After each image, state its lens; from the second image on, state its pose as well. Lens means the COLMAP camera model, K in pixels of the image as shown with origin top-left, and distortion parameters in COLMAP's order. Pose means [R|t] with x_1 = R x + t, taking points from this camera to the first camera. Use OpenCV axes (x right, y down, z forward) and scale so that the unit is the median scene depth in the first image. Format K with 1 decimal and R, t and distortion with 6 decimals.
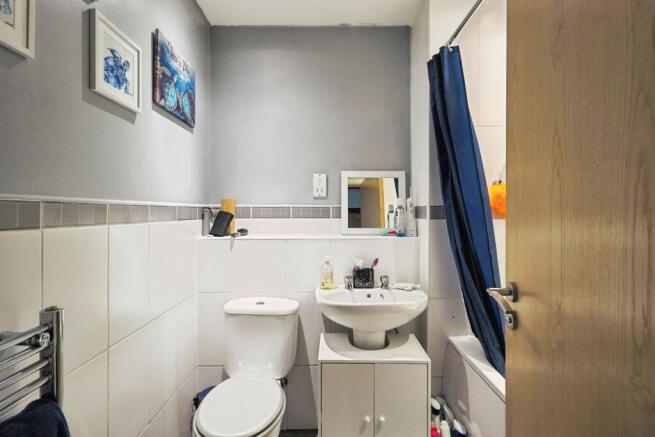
lens RADIAL K [[326.2, 0, 327.3], [0, 326.2, 215.6], [0, 0, 1]] dist [0.000219, -0.000056]
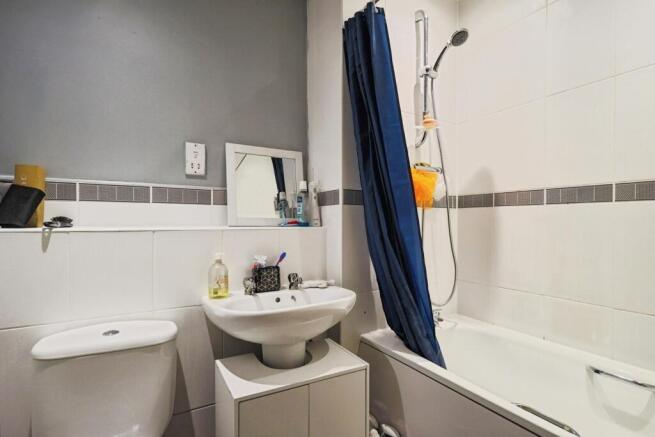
lens RADIAL K [[328.1, 0, 328.1], [0, 328.1, 228.2], [0, 0, 1]] dist [0.001087, 0.000011]
pose [[0.860521, -0.005821, 0.509382, -0.164862], [0.003248, 0.999977, 0.005939, 0.067156], [-0.509405, -0.003456, 0.860520, 0.252928]]
